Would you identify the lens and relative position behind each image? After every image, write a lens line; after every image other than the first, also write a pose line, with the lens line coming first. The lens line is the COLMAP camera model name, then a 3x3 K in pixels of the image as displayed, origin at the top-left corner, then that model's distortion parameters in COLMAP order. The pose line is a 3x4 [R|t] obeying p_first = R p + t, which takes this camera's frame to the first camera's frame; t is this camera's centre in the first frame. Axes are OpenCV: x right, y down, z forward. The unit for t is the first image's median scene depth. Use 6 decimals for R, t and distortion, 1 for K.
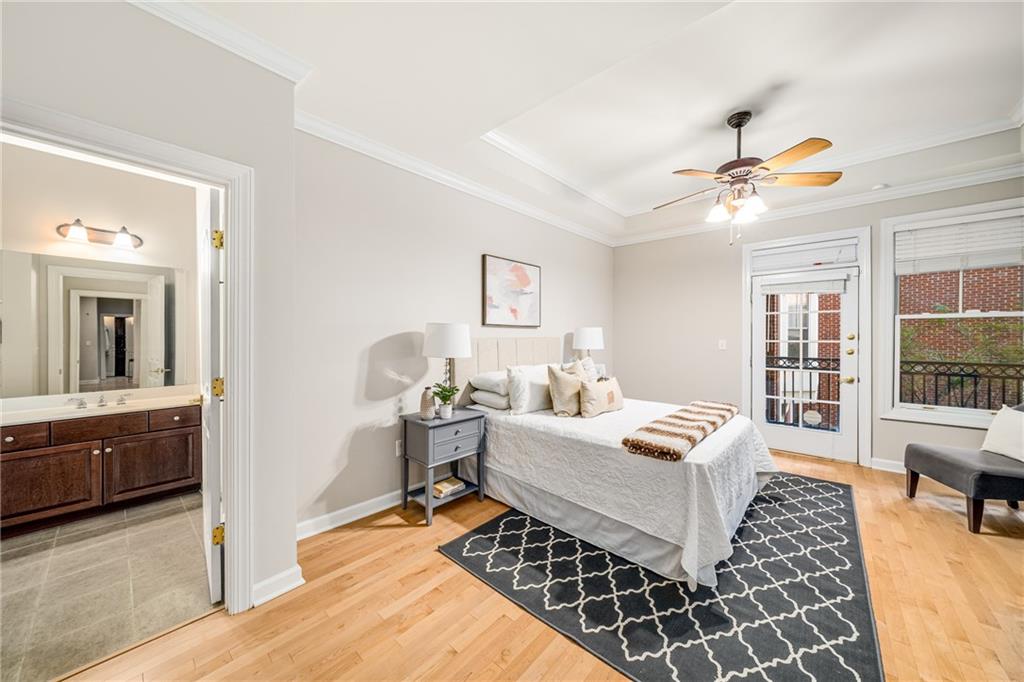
lens RADIAL K [[354.3, 0, 517.2], [0, 354.3, 338.6], [0, 0, 1]] dist [-0.002413, -0.000196]
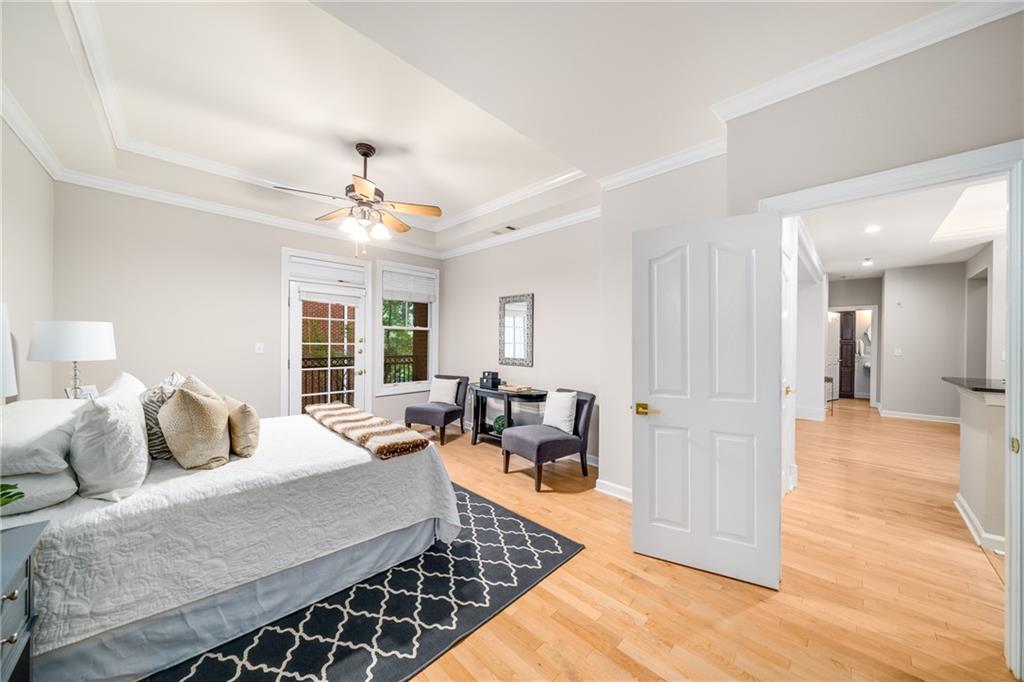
lens RADIAL K [[354.3, 0, 515.4], [0, 354.3, 336.9], [0, 0, 1]] dist [-0.002413, -0.000196]
pose [[0.070168, 0.009128, 0.997493, -0.462374], [0.011210, 0.999888, -0.009939, 0.003826], [-0.997472, 0.011880, 0.070058, 0.422851]]
